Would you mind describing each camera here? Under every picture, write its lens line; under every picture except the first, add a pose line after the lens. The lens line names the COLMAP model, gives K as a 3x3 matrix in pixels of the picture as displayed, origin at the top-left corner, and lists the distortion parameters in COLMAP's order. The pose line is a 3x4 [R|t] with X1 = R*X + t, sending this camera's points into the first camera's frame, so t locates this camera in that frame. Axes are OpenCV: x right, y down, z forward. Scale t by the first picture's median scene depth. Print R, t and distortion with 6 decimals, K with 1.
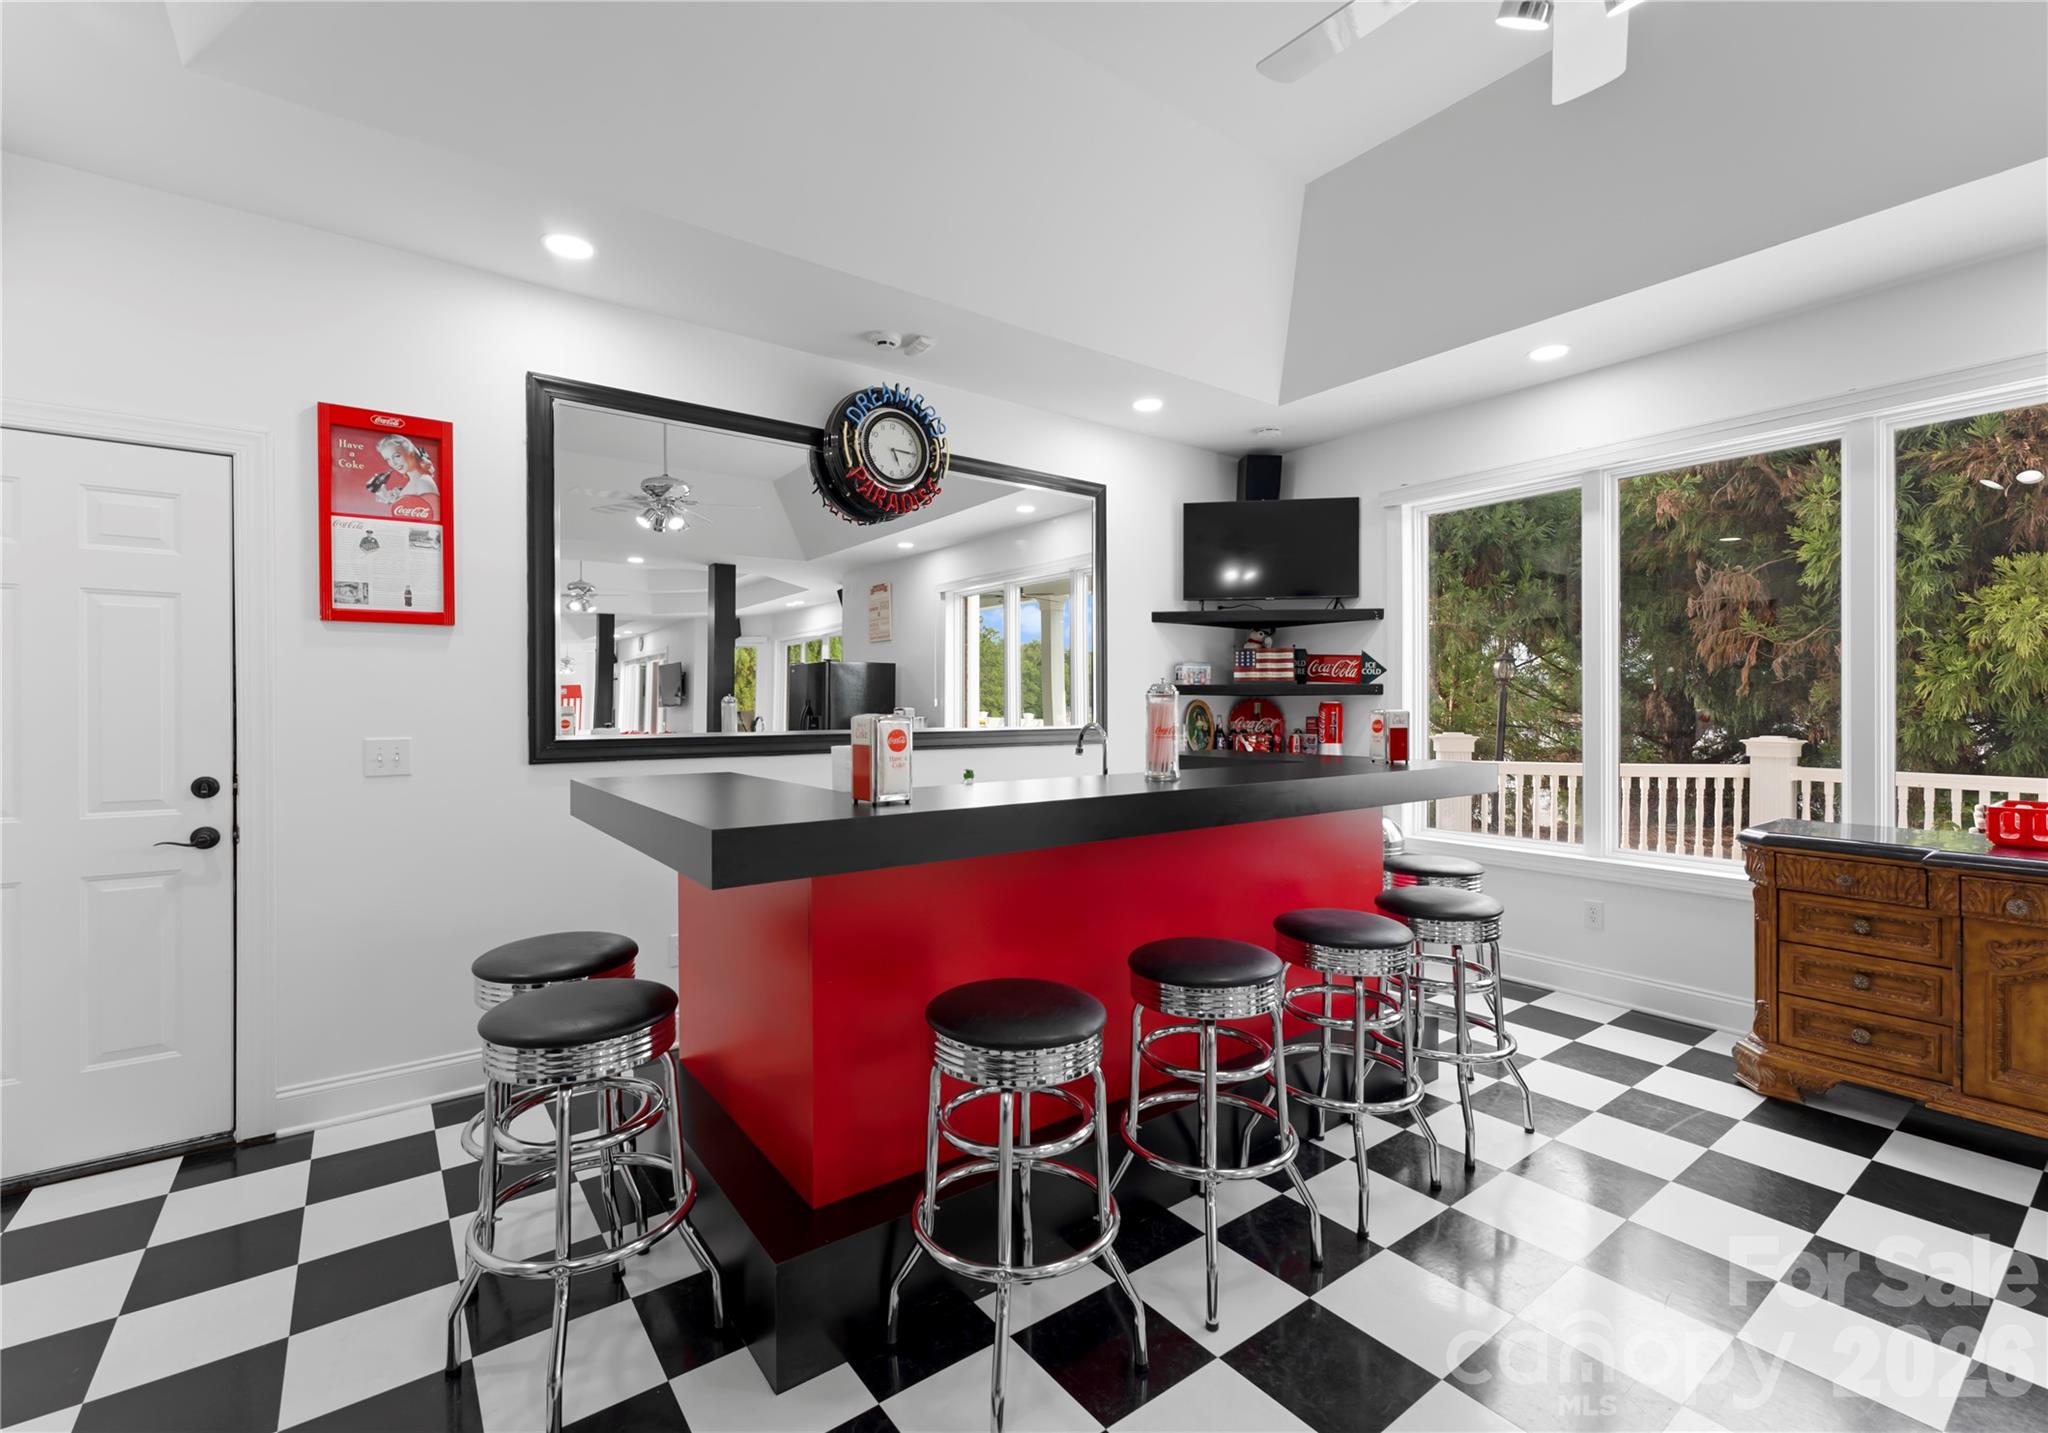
lens RADIAL K [[894.6, 0, 1024.0], [0, 894.6, 716.5], [0, 0, 1]] dist [0.000328, -0.000151]
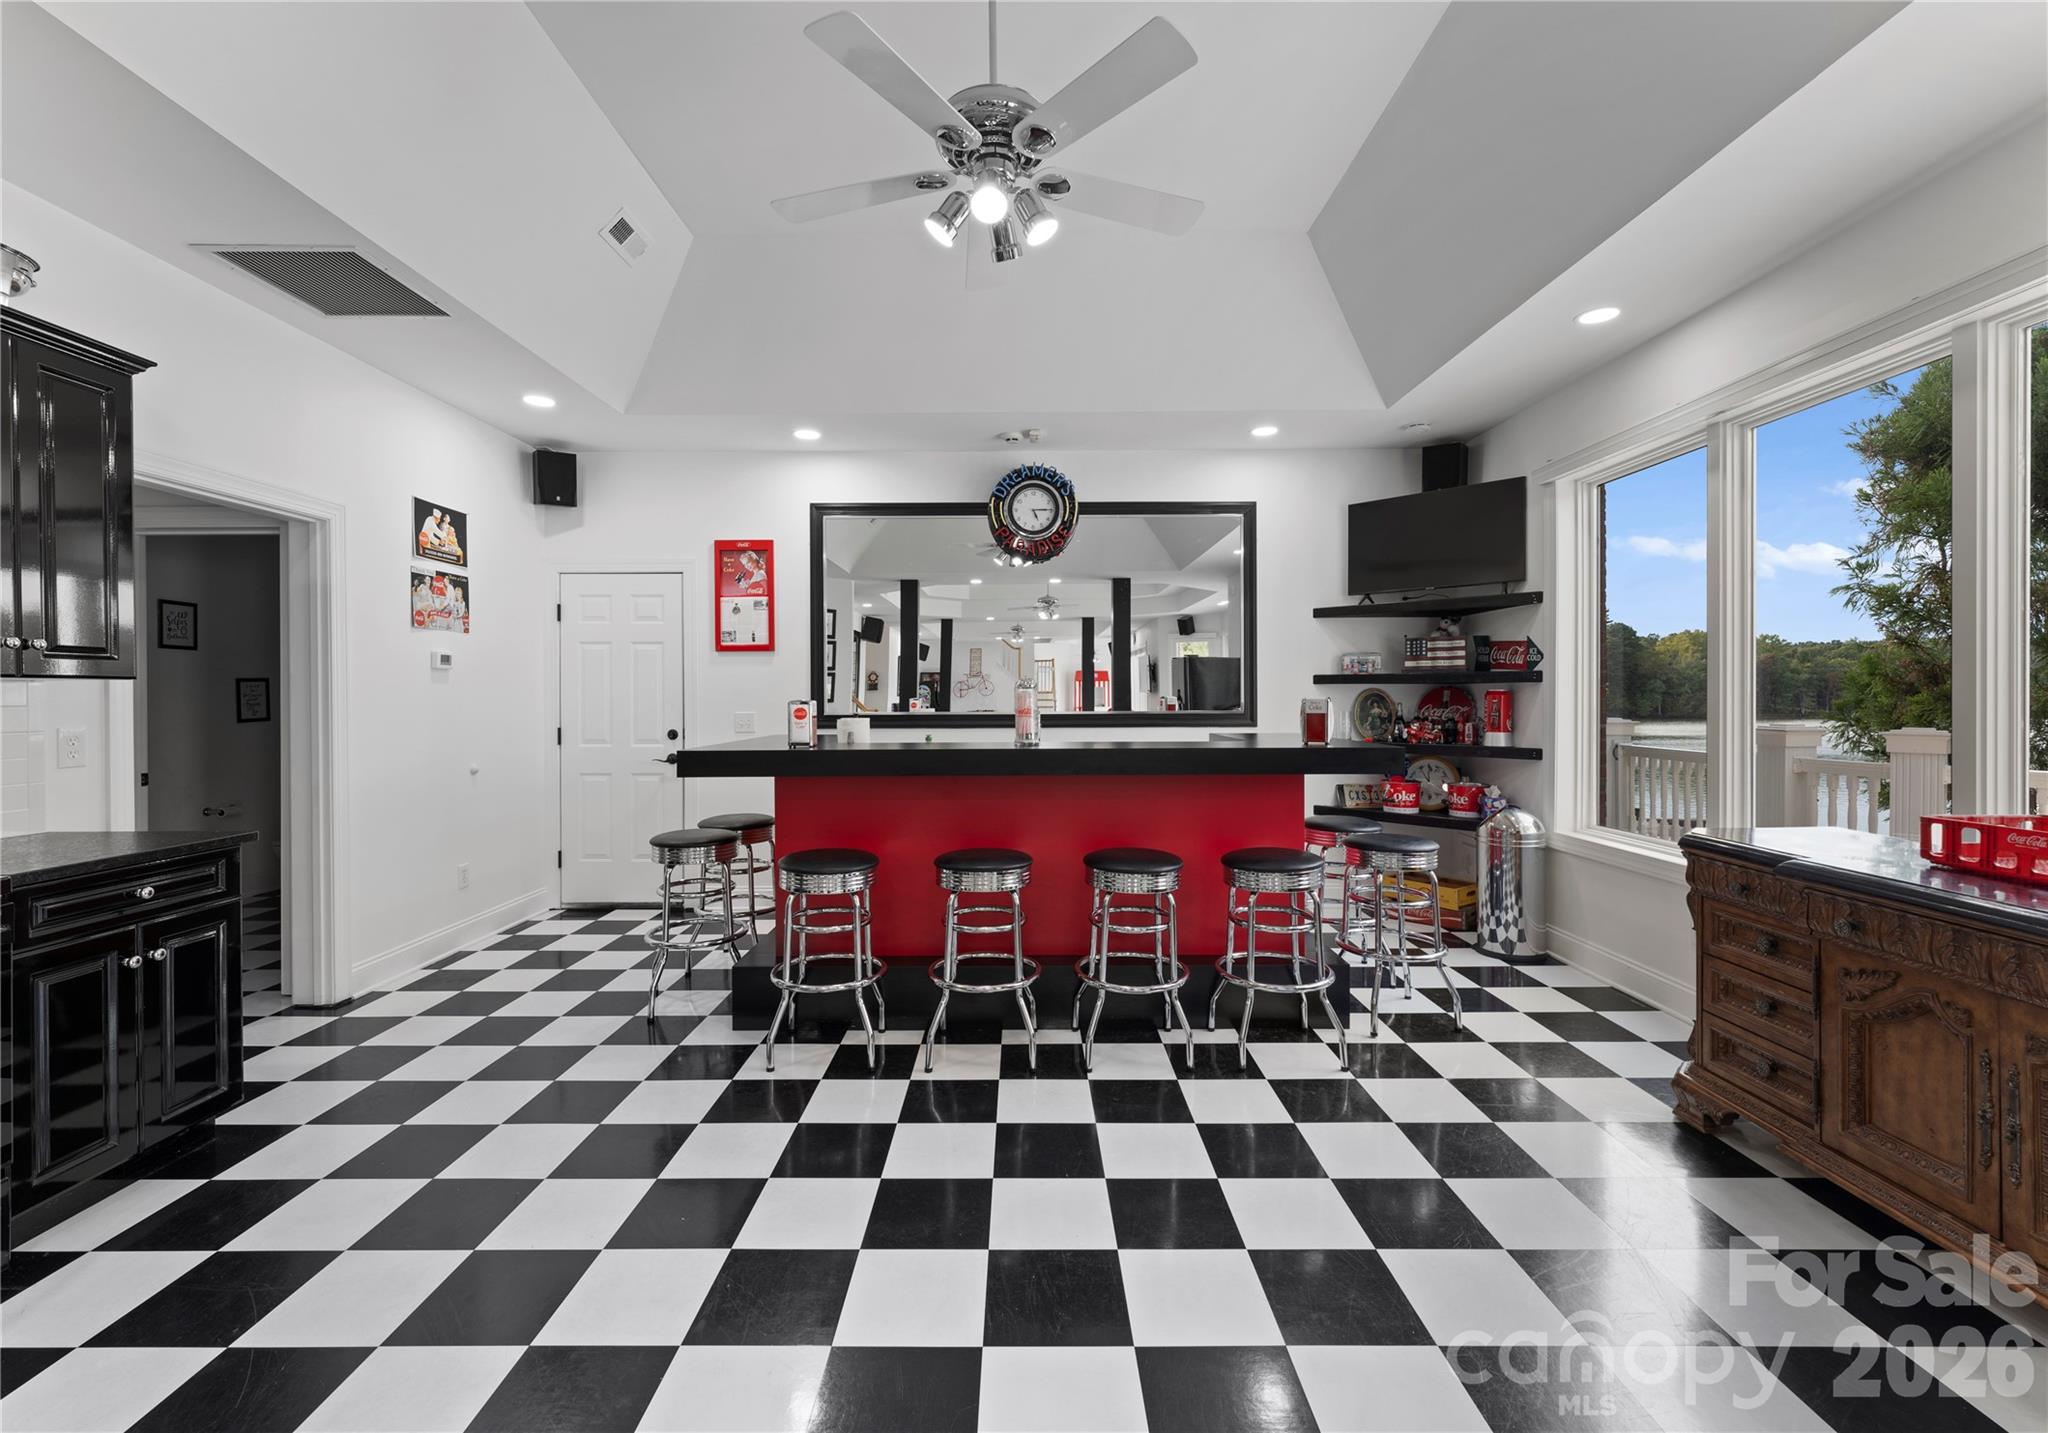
lens RADIAL K [[875.6, 0, 1030.5], [0, 875.6, 712.1], [0, 0, 1]] dist [-0.003565, 0.000013]
pose [[0.801624, 0.010526, -0.597736, 0.653188], [-0.005027, 0.999928, 0.010866, 0.000472], [0.597807, -0.005706, 0.801620, -0.090222]]
